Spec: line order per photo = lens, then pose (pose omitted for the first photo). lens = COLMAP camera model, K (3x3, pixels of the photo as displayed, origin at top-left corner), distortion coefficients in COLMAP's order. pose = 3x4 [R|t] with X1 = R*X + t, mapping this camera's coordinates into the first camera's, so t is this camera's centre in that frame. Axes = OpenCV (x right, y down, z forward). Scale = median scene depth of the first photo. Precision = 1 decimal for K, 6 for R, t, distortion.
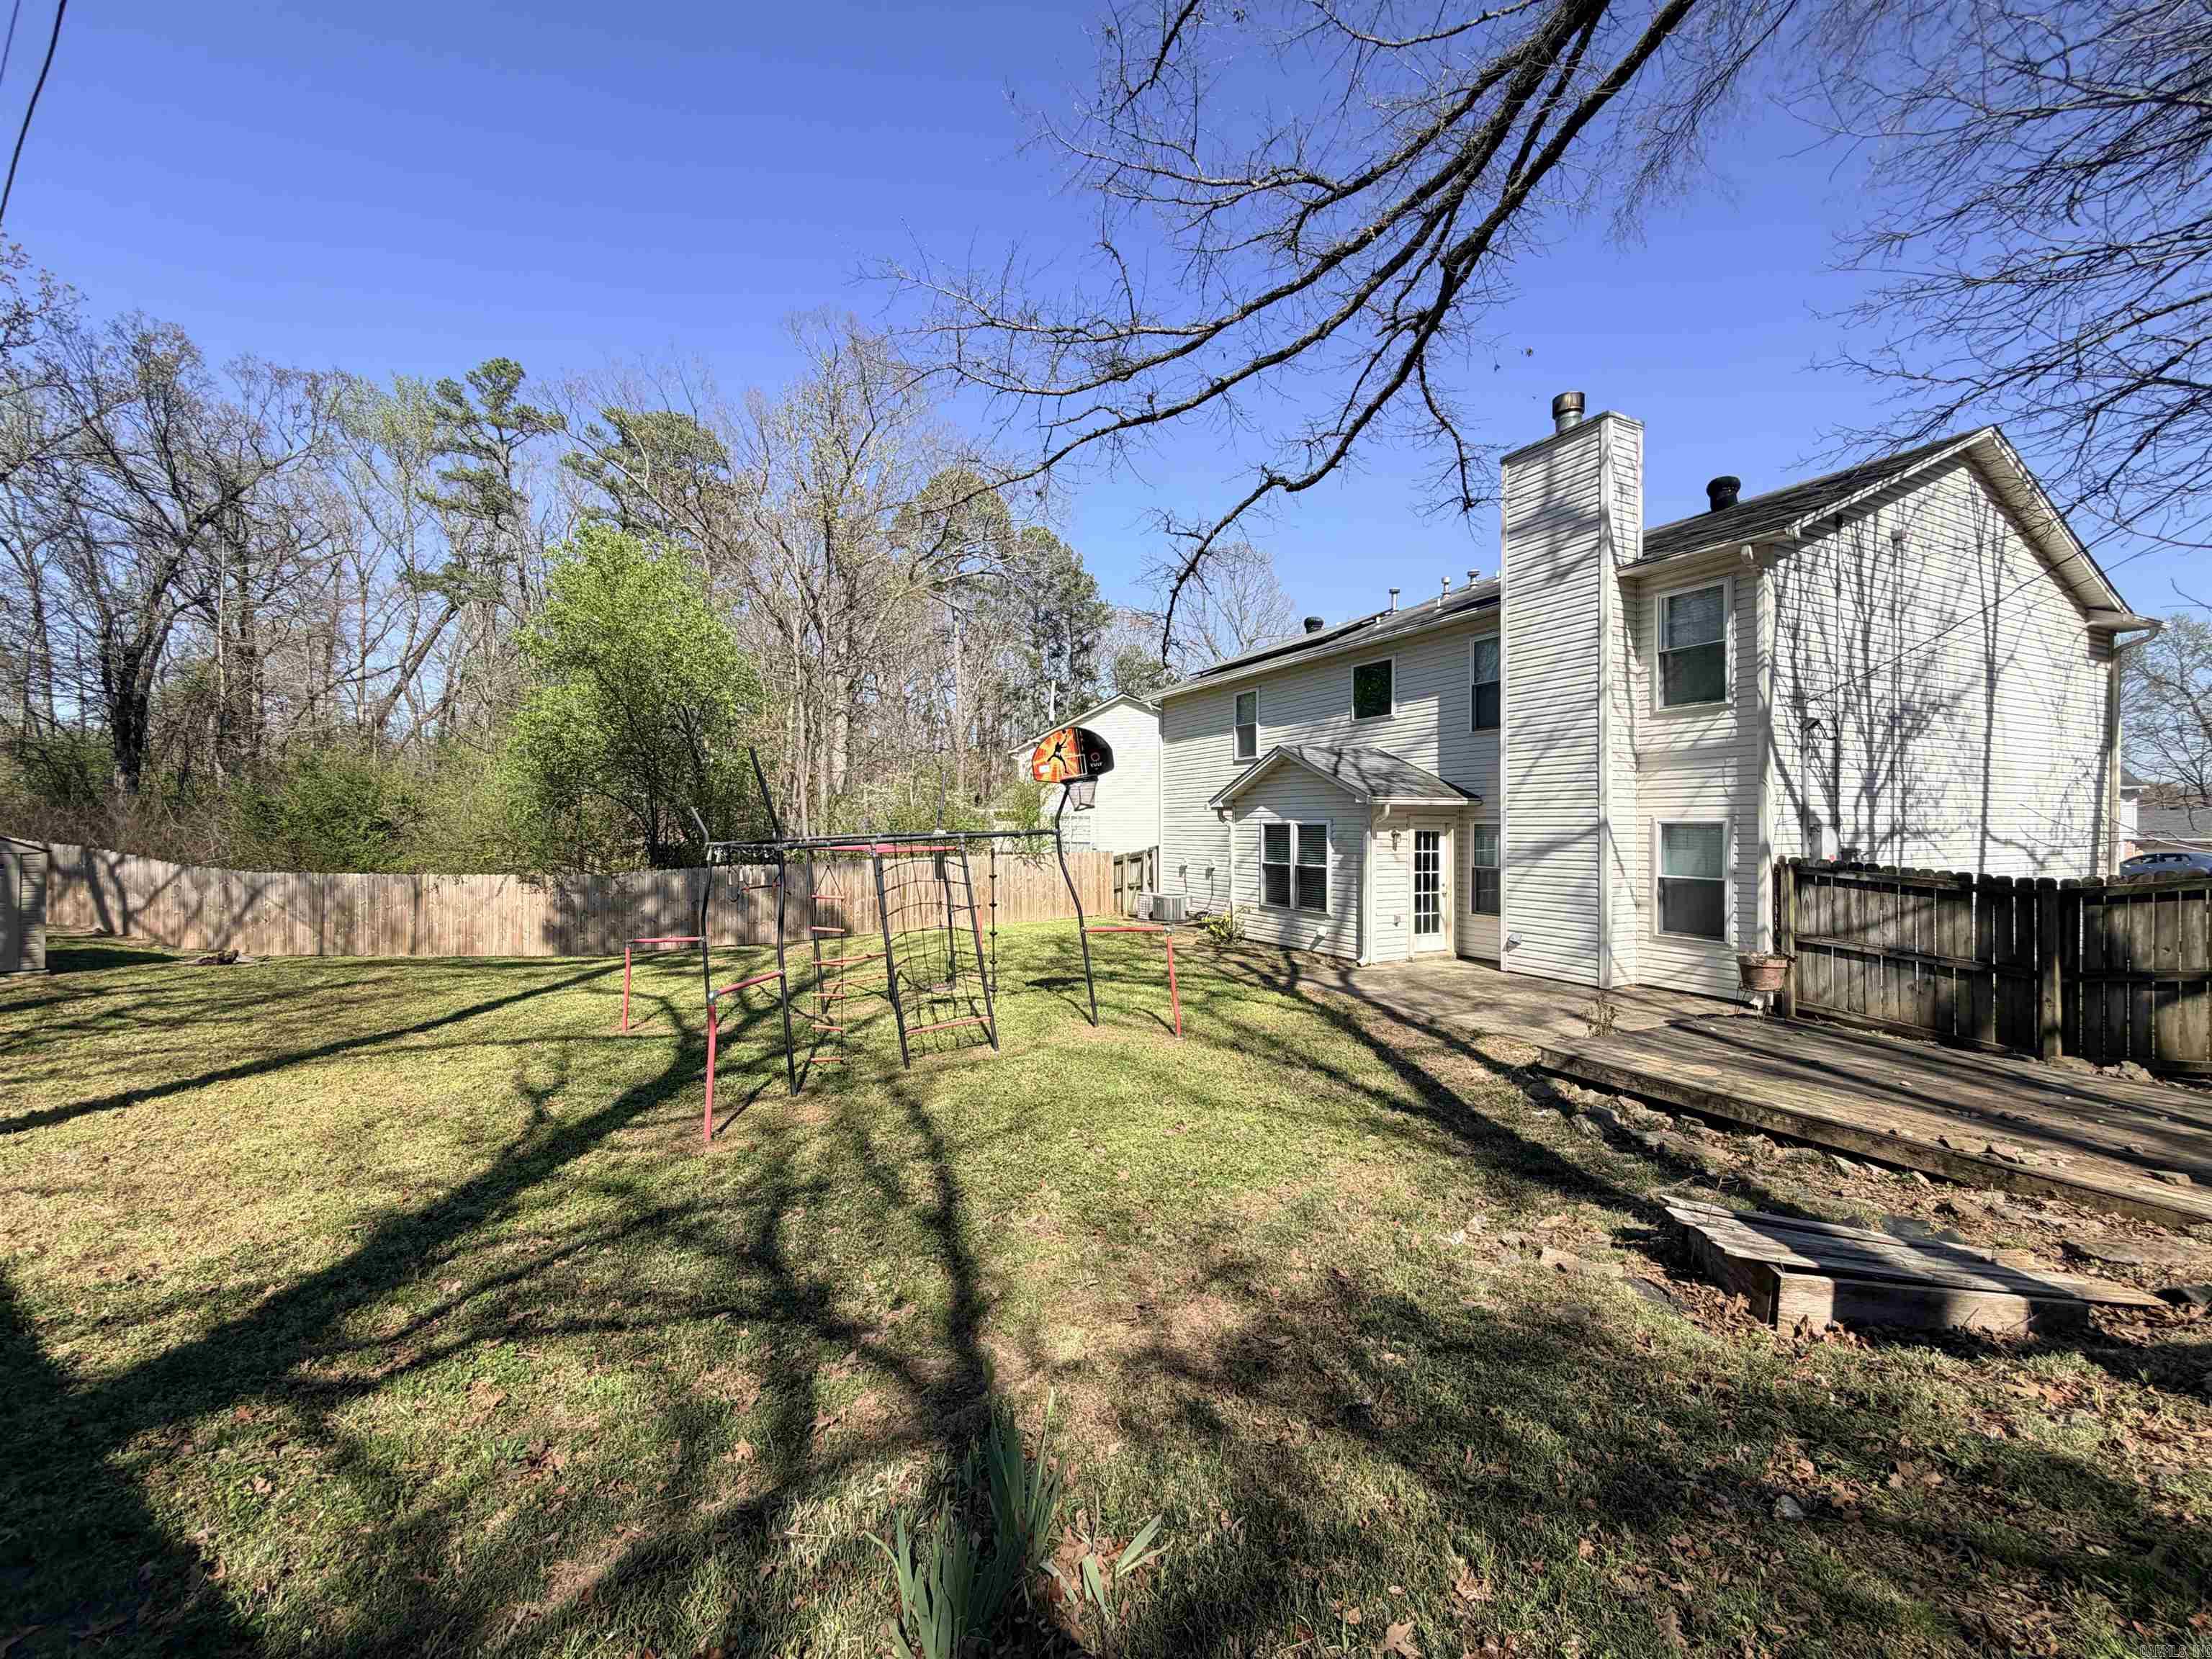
lens RADIAL K [[885.0, 0, 1095.4], [0, 885.0, 836.2], [0, 0, 1]] dist [0.000399, -0.000581]
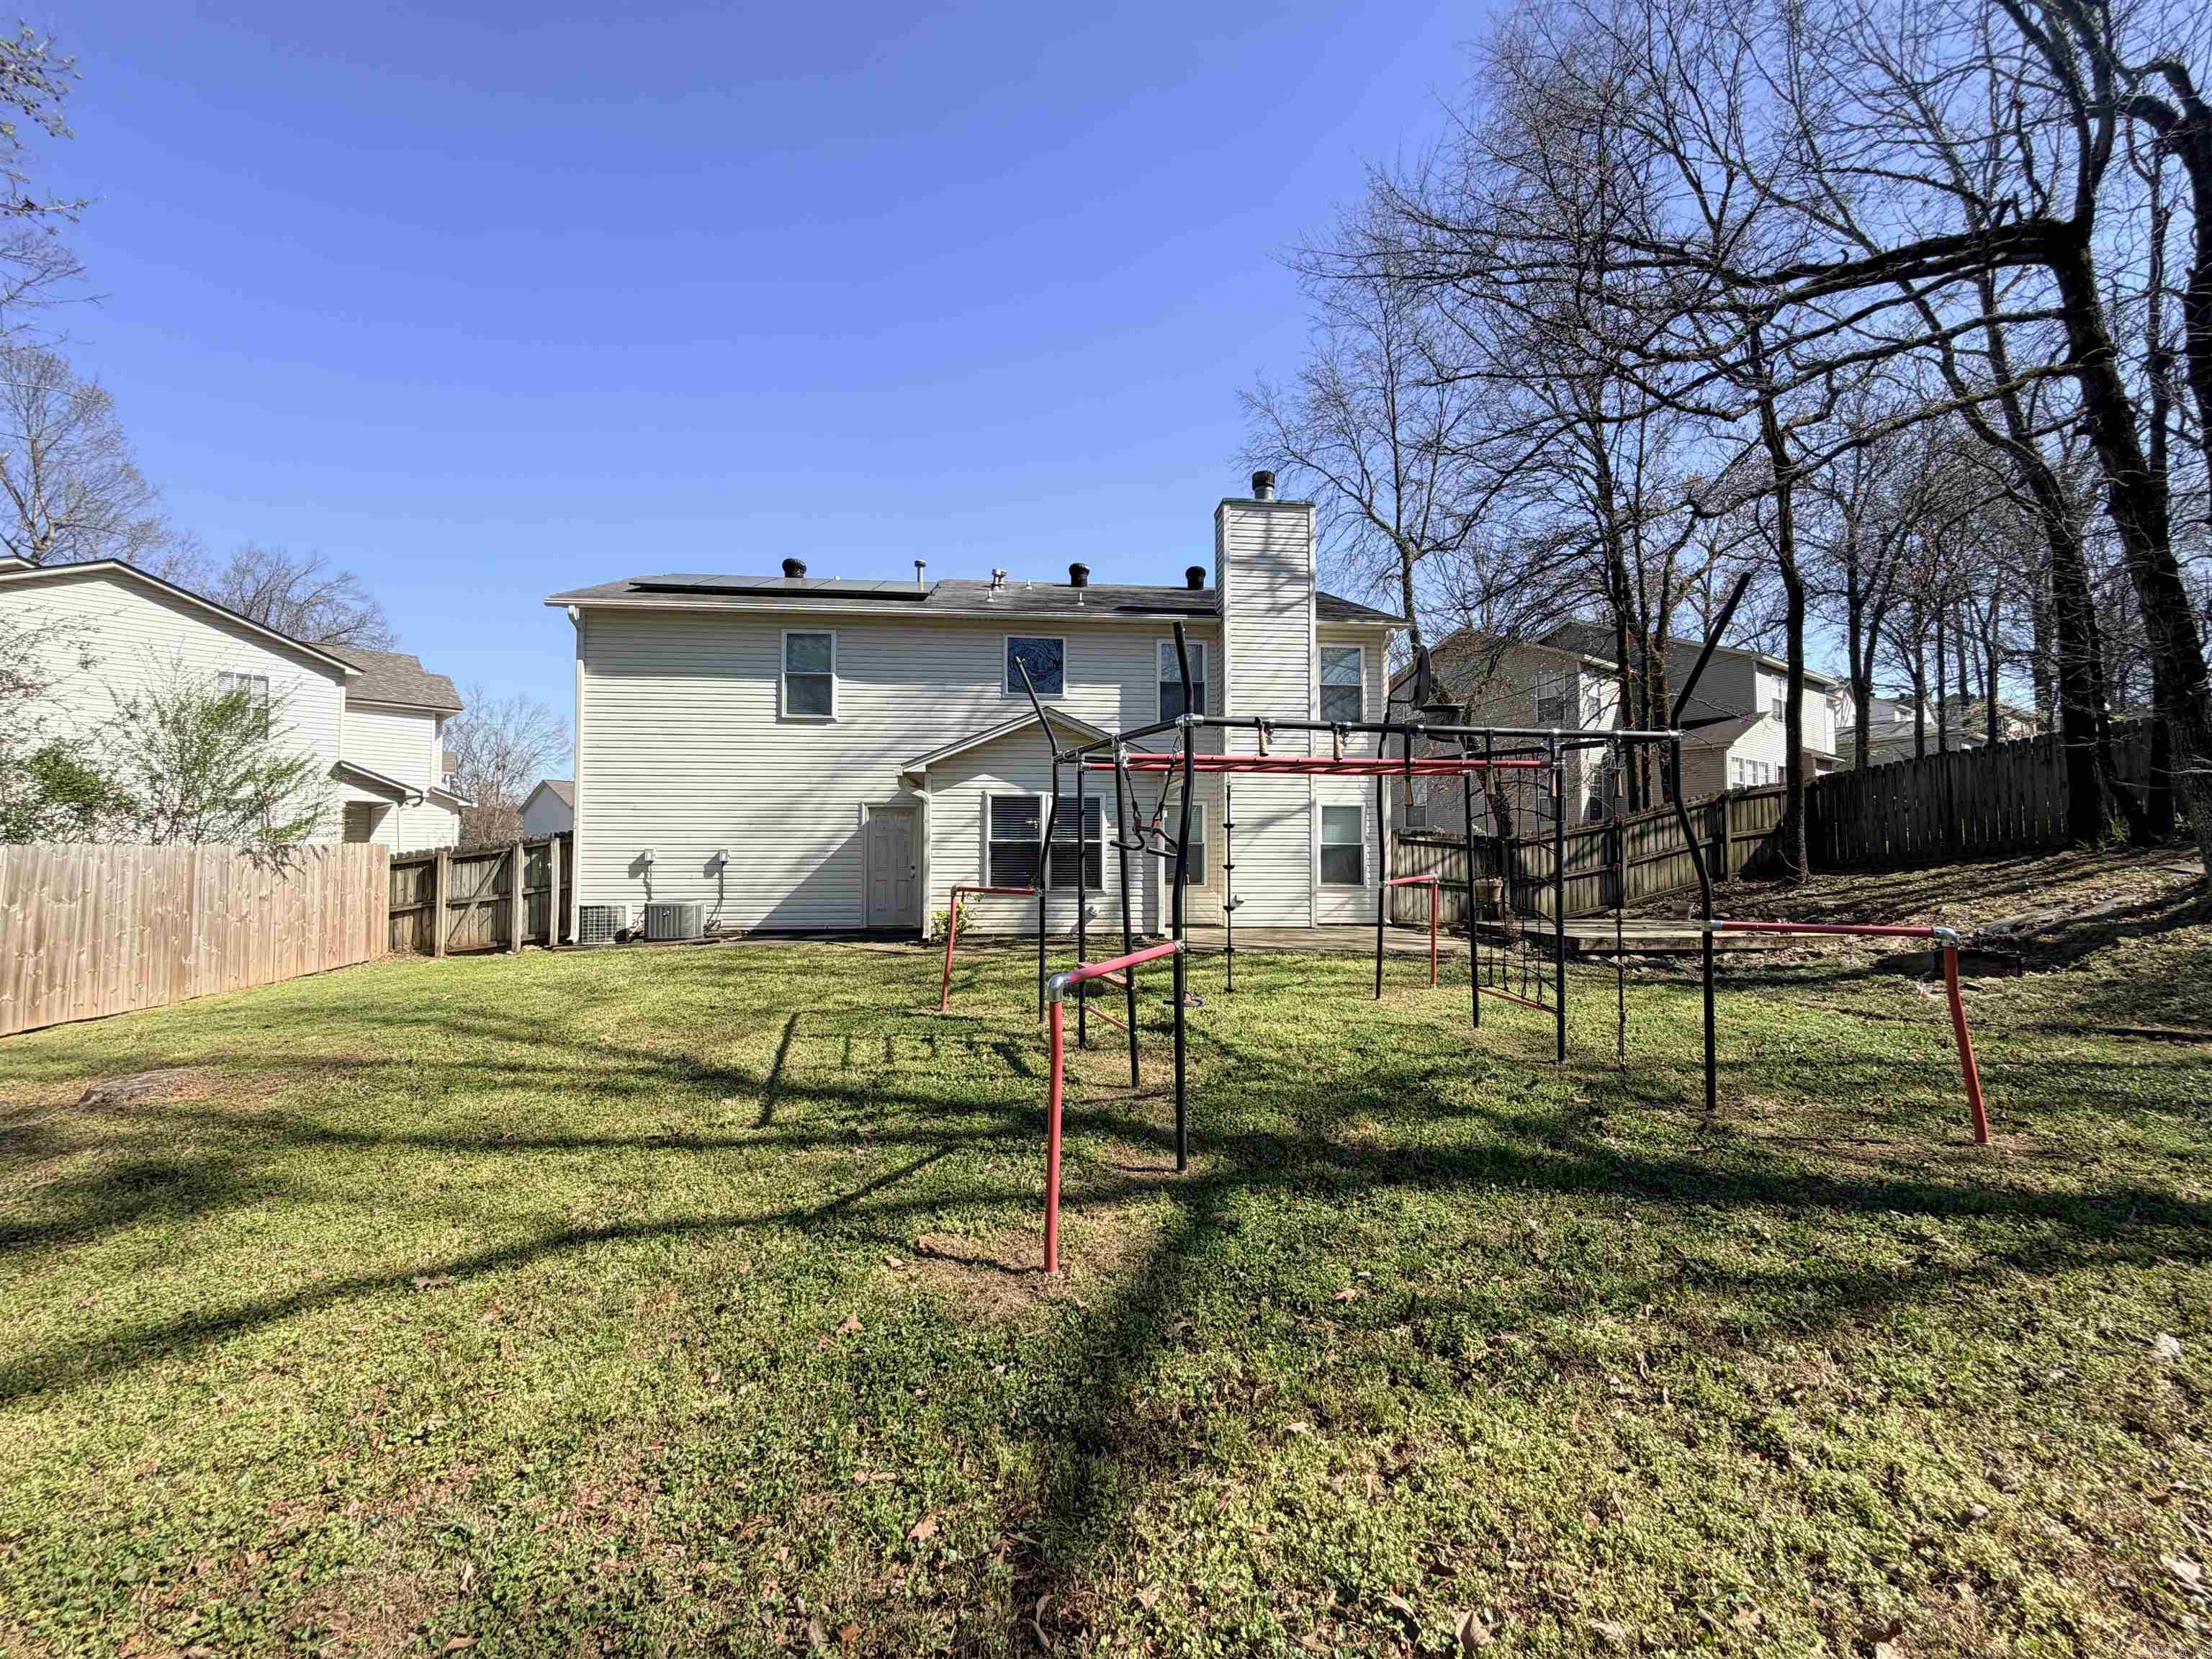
lens RADIAL K [[885.0, 0, 1100.3], [0, 885.0, 832.8], [0, 0, 1]] dist [0.000399, -0.000581]
pose [[0.344840, 0.030328, 0.938171, -0.675774], [0.008876, 0.999328, -0.035567, 0.063461], [-0.938619, 0.020592, 0.344339, 0.716839]]
